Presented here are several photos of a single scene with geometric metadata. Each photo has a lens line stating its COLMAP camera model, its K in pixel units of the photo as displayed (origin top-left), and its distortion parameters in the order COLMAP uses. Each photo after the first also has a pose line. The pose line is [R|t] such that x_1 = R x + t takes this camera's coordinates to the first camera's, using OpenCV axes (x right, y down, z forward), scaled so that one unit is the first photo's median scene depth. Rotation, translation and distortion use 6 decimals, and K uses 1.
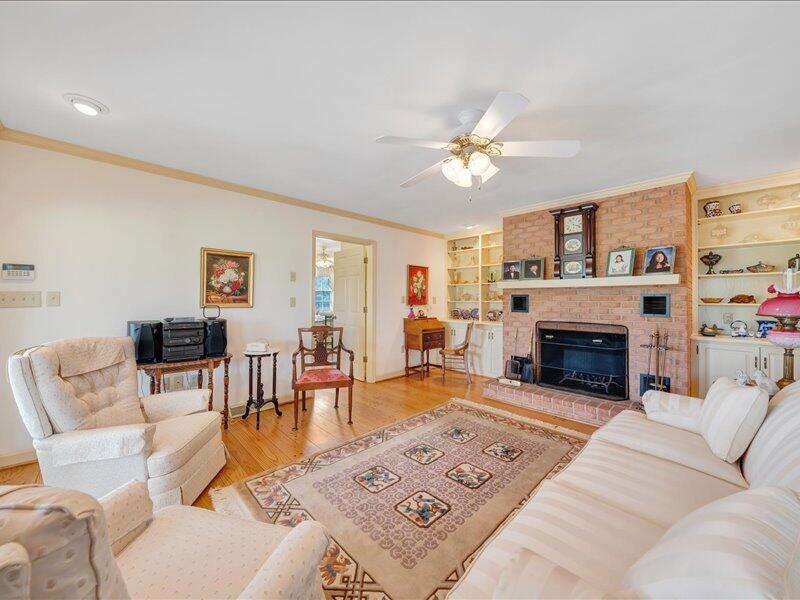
lens RADIAL K [[309.3, 0, 401.5], [0, 309.3, 295.7], [0, 0, 1]] dist [-0.002191, -0.000313]
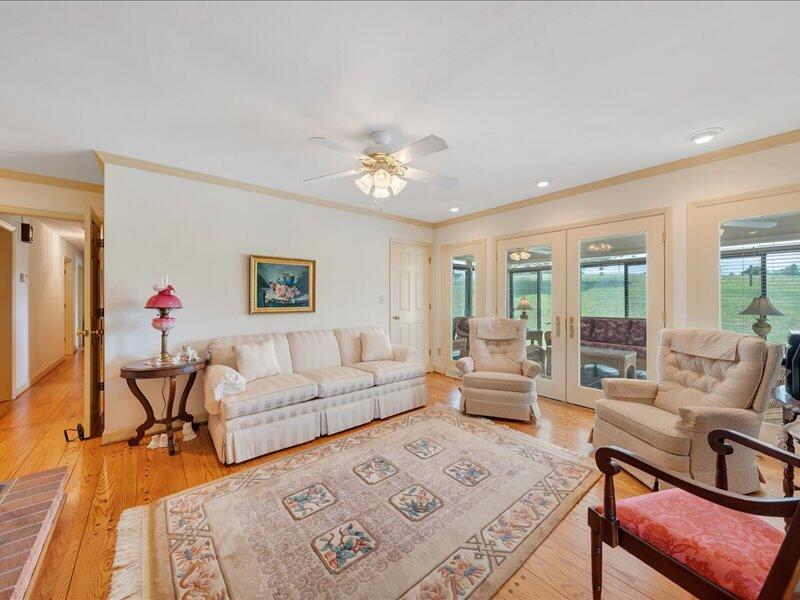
lens RADIAL K [[309.3, 0, 401.5], [0, 309.3, 295.7], [0, 0, 1]] dist [-0.002191, -0.000313]
pose [[-0.997660, -0.001559, 0.068347, 0.053189], [-0.002541, 0.999895, -0.014283, 0.019861], [-0.068318, -0.014423, -0.997559, 1.608013]]
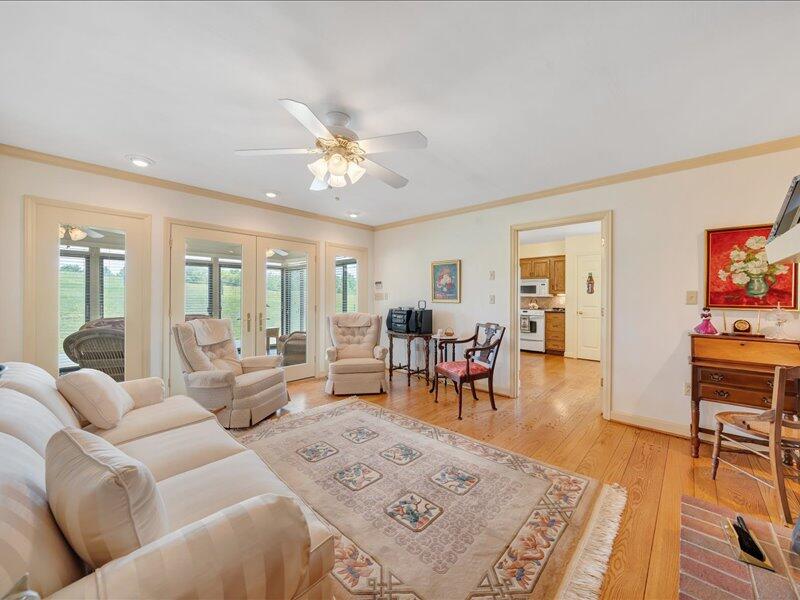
lens RADIAL K [[309.3, 0, 401.5], [0, 309.3, 295.7], [0, 0, 1]] dist [-0.002191, -0.000313]
pose [[0.057320, -0.007464, -0.998328, 0.955730], [0.004651, 0.999963, -0.007209, 0.019756], [0.998345, -0.004230, 0.057353, 0.866681]]
